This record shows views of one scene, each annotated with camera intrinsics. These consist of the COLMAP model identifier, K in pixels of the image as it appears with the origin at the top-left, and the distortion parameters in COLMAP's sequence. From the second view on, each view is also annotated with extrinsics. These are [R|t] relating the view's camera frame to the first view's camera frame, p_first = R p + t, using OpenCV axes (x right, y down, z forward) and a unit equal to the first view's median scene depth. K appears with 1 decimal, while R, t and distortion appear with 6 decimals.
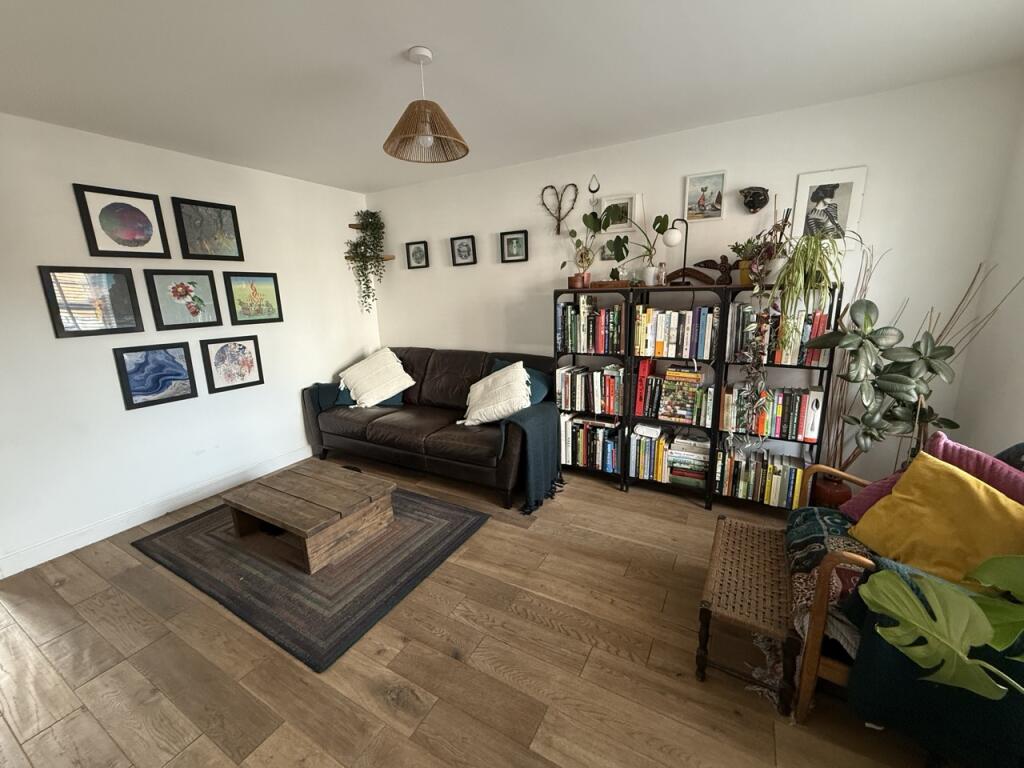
lens RADIAL K [[415.8, 0, 511.8], [0, 415.8, 381.8], [0, 0, 1]] dist [0.001845, 0.000151]
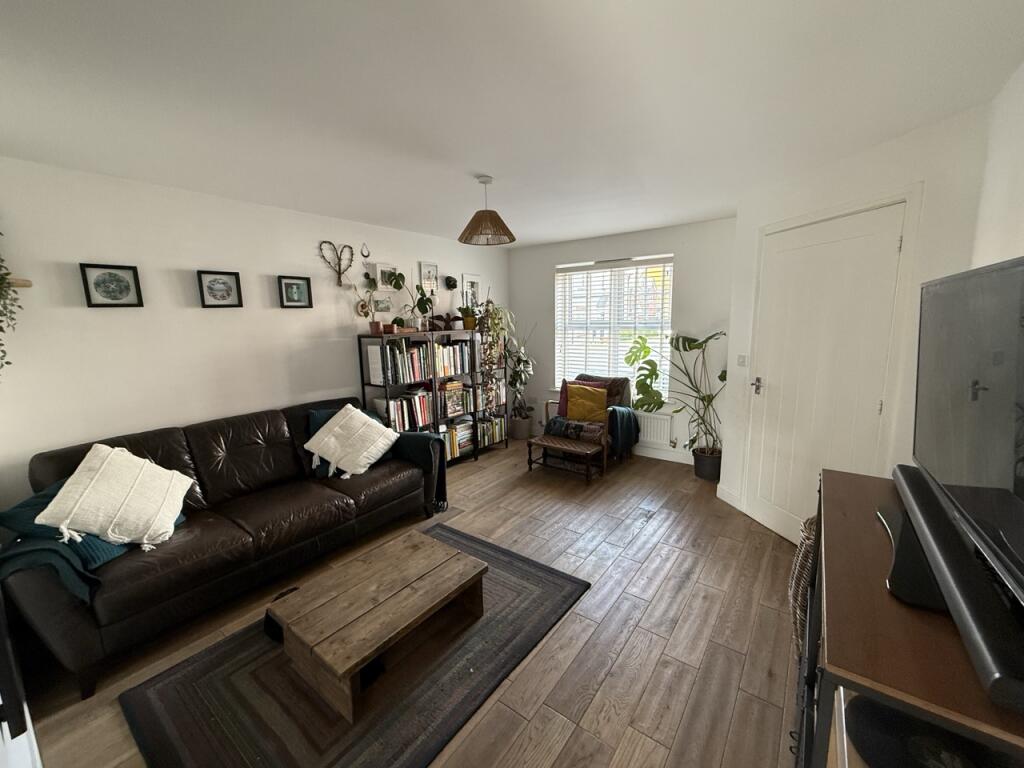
lens RADIAL K [[415.8, 0, 511.8], [0, 415.8, 381.8], [0, 0, 1]] dist [0.001845, 0.000151]
pose [[0.129305, -0.126538, 0.983498, -0.989067], [0.233930, 0.967723, 0.093753, -0.111293], [-0.963617, 0.217947, 0.154732, 0.466712]]
